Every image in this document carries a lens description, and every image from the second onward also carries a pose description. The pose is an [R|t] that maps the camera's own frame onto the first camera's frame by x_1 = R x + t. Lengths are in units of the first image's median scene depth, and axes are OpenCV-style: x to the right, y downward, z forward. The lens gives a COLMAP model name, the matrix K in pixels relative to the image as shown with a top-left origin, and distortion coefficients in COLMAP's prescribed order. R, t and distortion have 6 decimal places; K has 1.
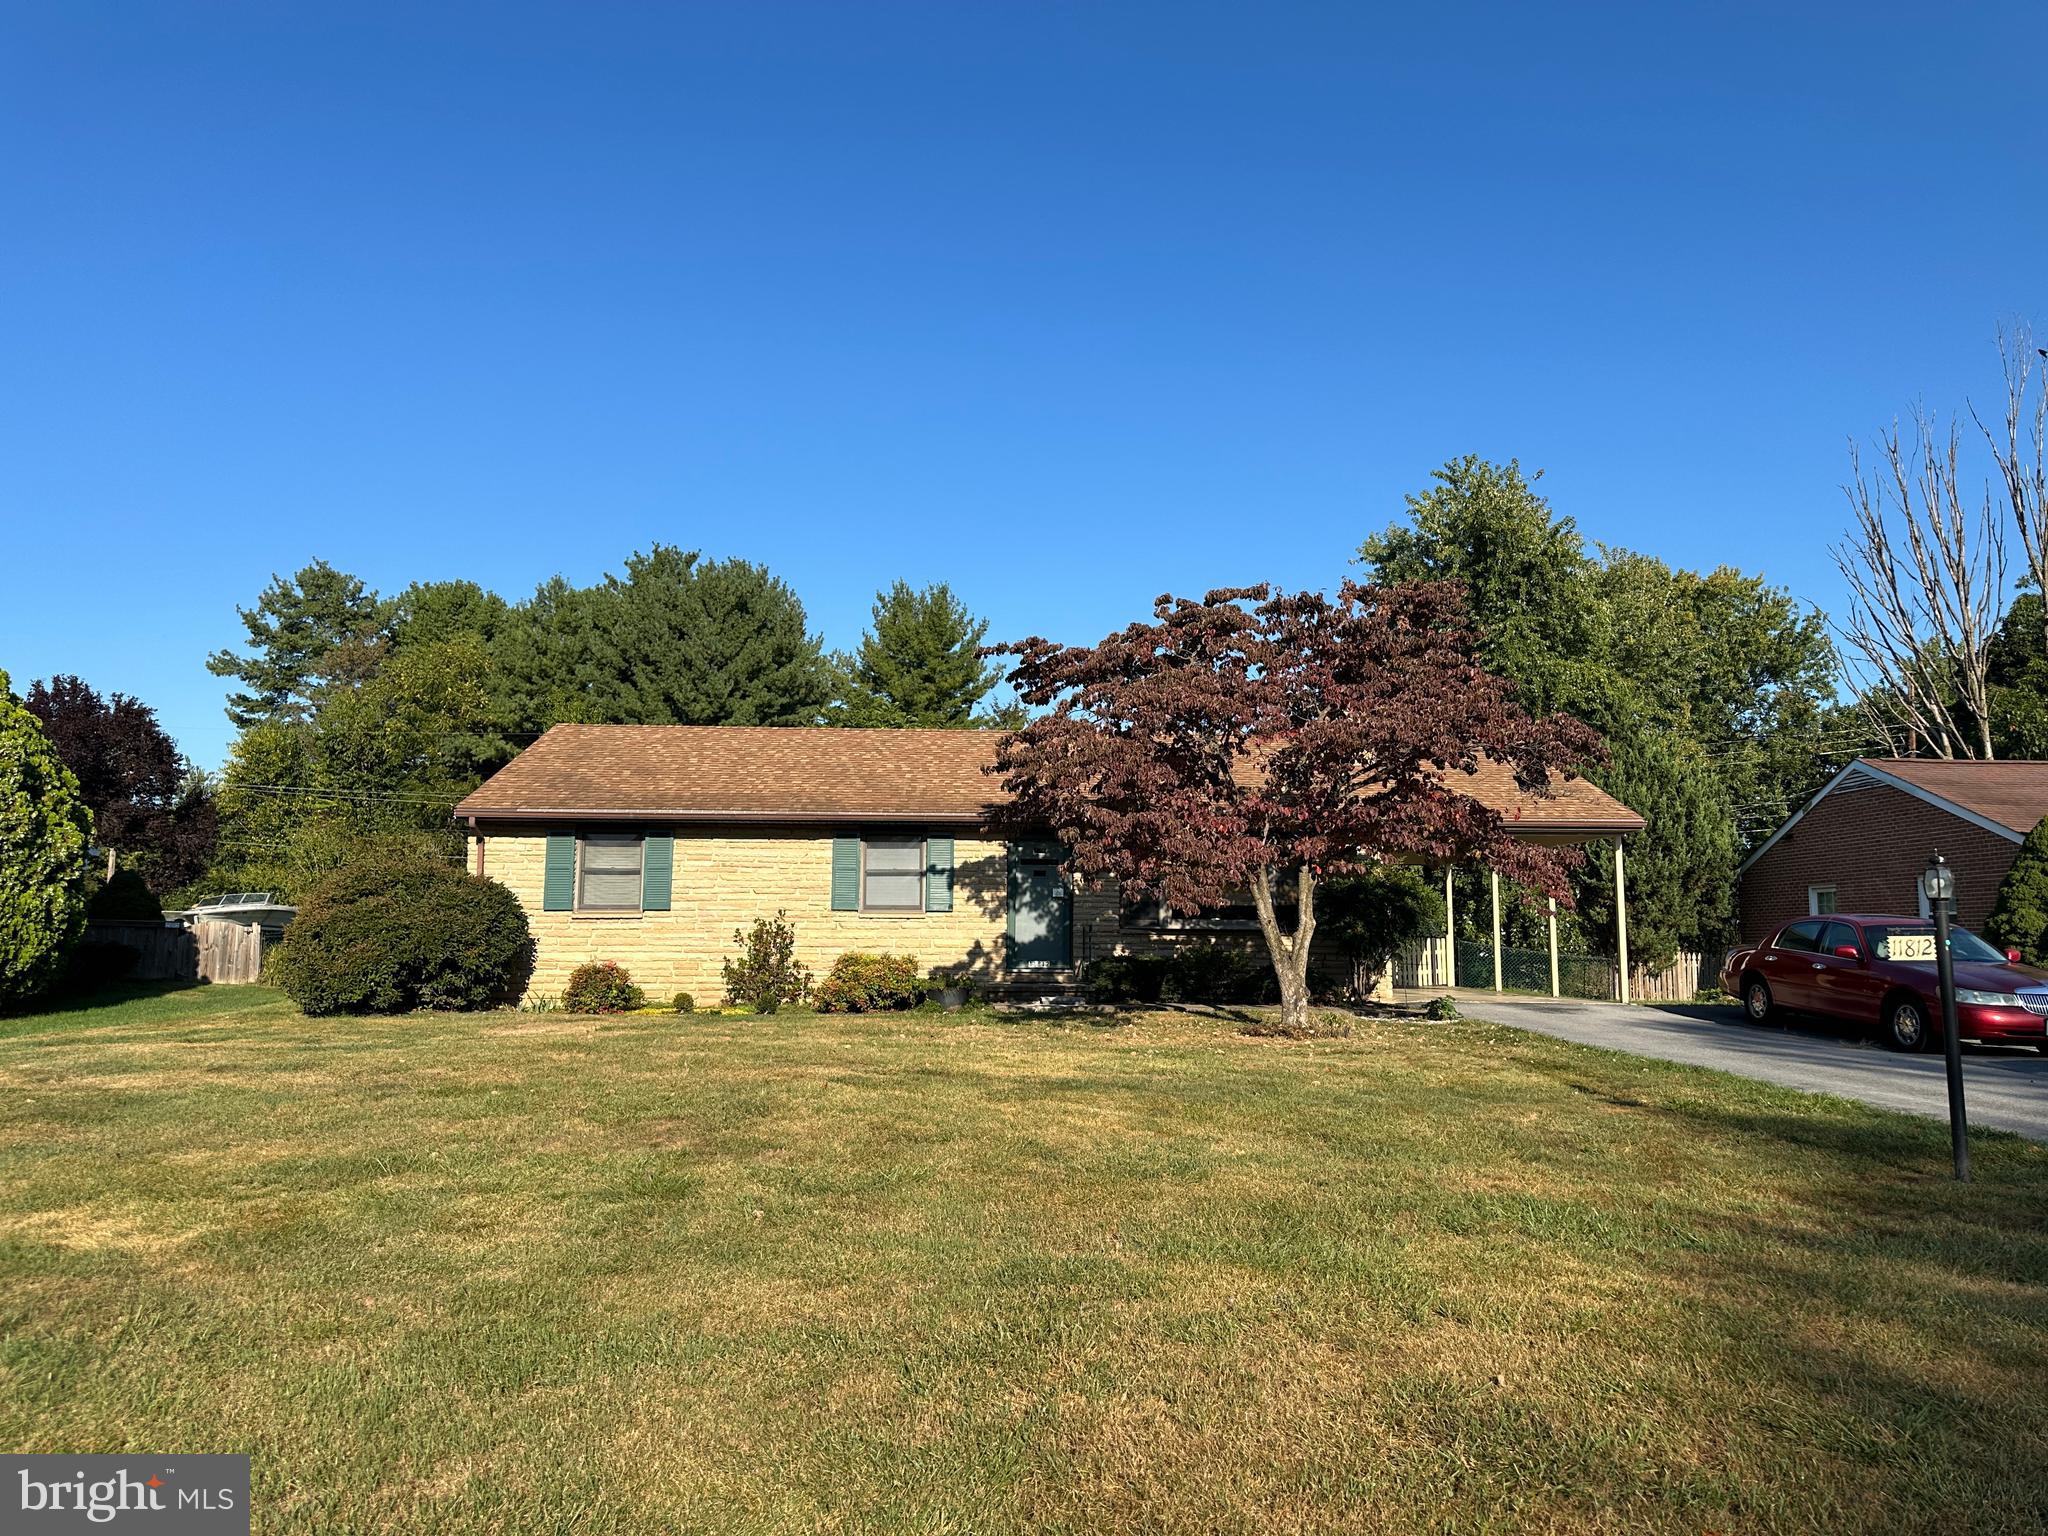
lens RADIAL K [[1437.5, 0, 1026.8], [0, 1437.5, 770.4], [0, 0, 1]] dist [0.053880, -0.042510]
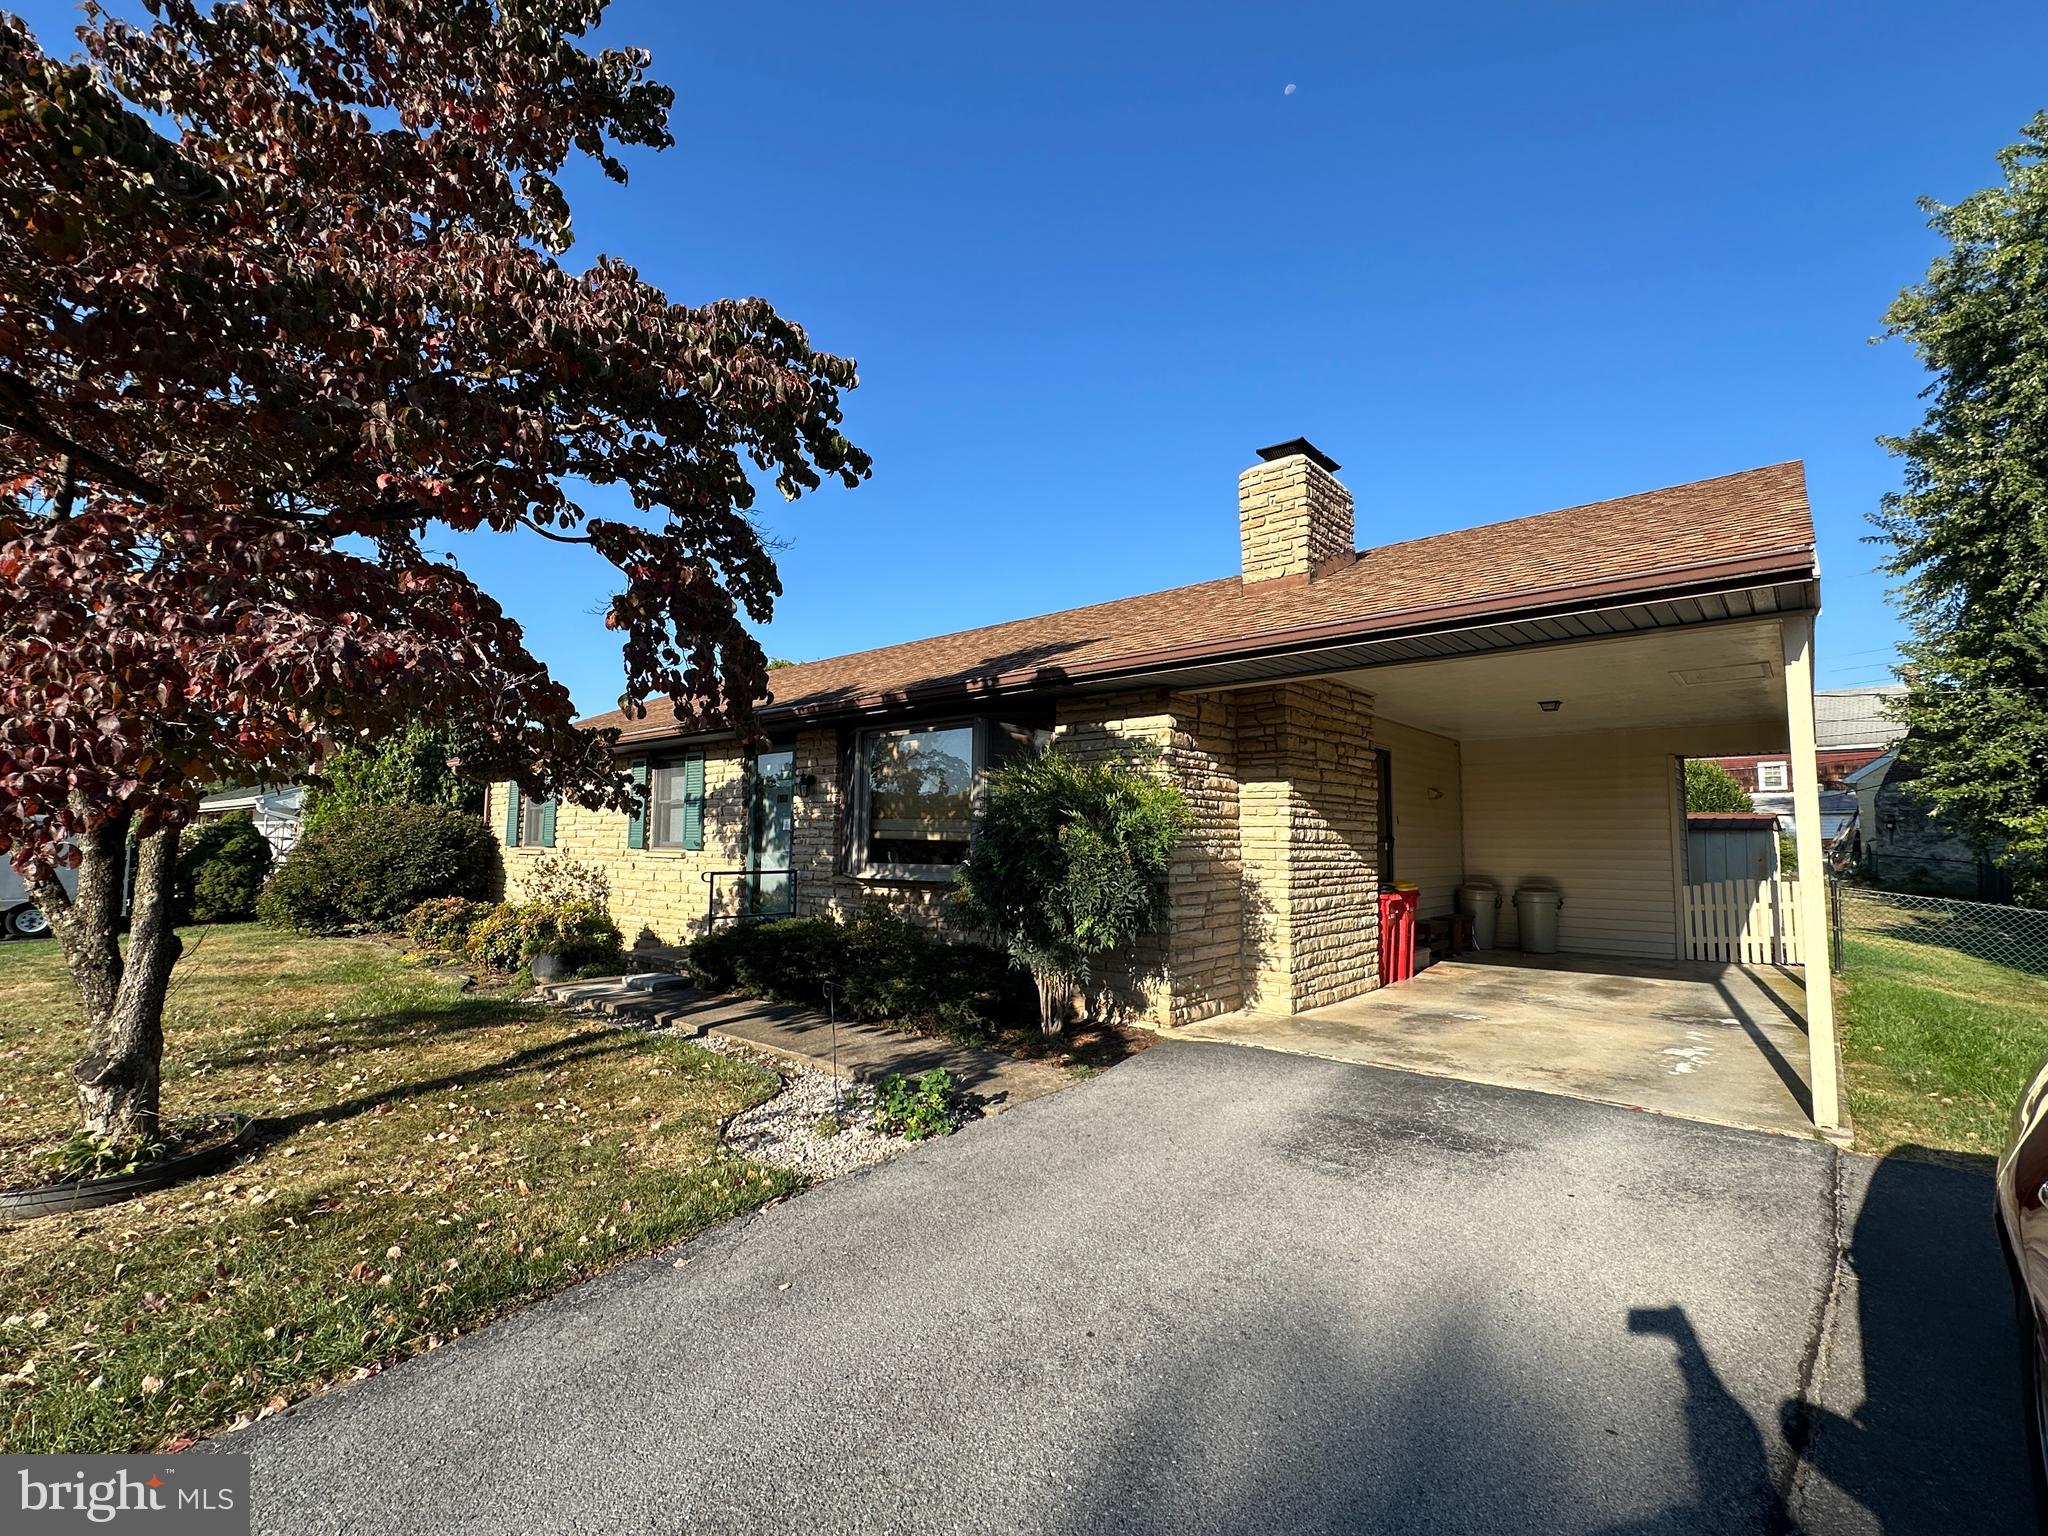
lens RADIAL K [[932.5, 0, 1039.4], [0, 932.5, 765.3], [0, 0, 1]] dist [0.003759, -0.000547]
pose [[0.744386, -0.060747, -0.664980, 0.326540], [0.080619, 0.996745, -0.000809, 0.050018], [0.662865, -0.053008, 0.746860, 0.558305]]
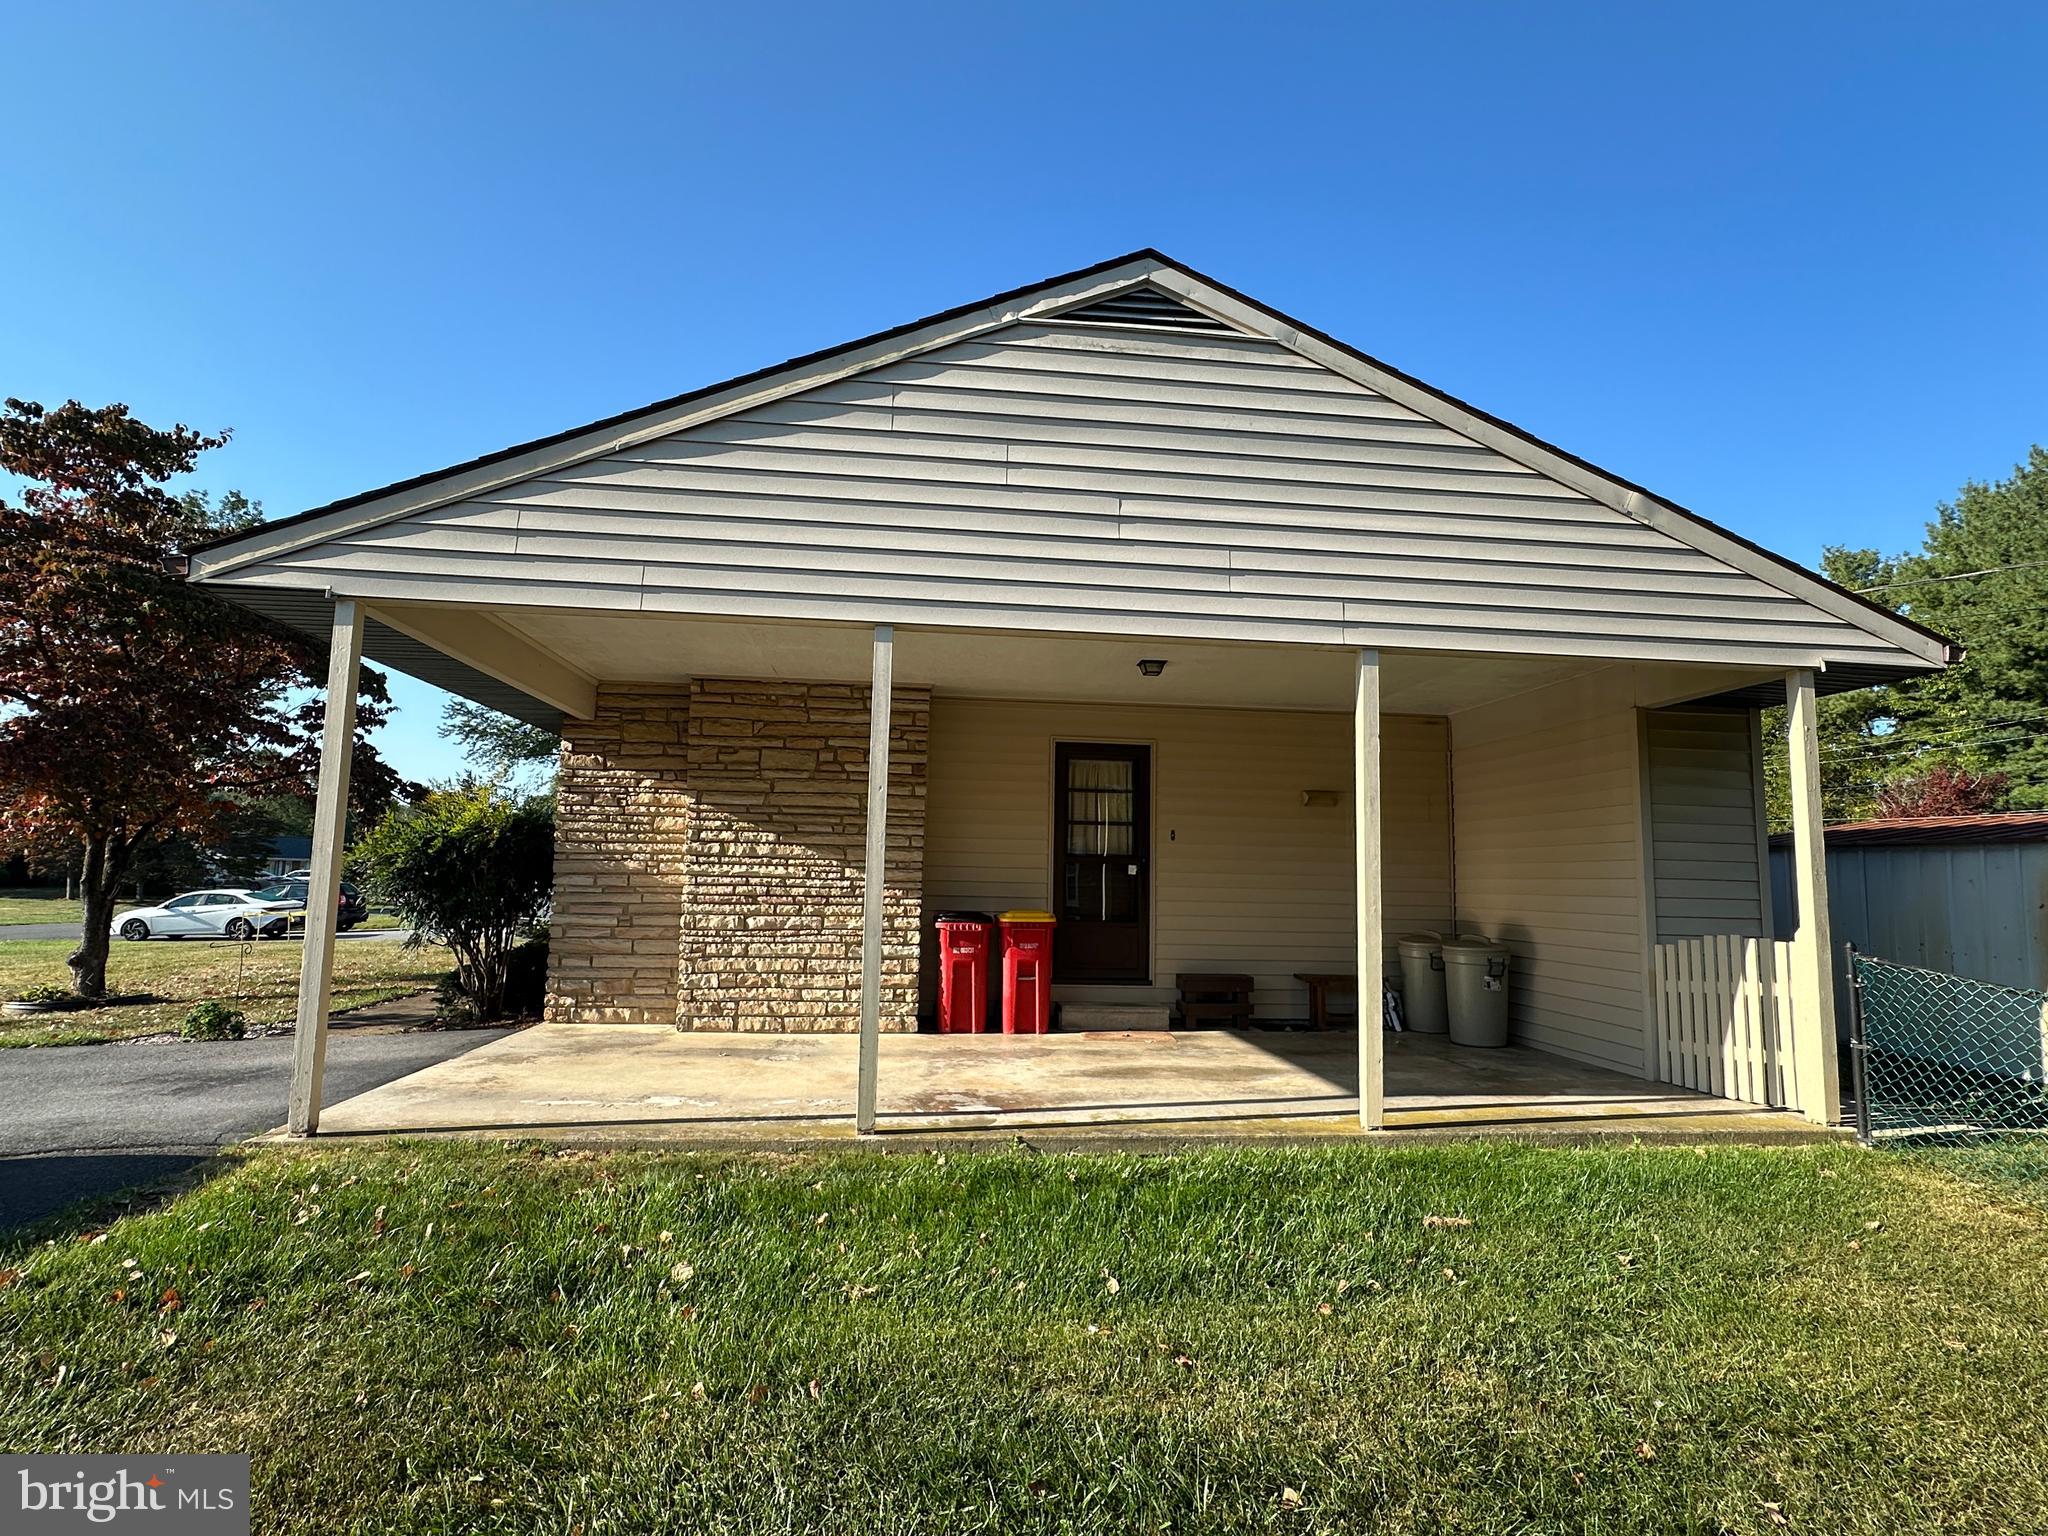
lens RADIAL K [[997.1, 0, 1028.3], [0, 997.1, 769.0], [0, 0, 1]] dist [-0.004028, 0.001332]
pose [[0.079421, -0.116328, -0.990030, 0.487142], [0.100488, 0.989043, -0.108150, 0.092669], [0.991763, -0.090897, 0.090240, 0.871838]]
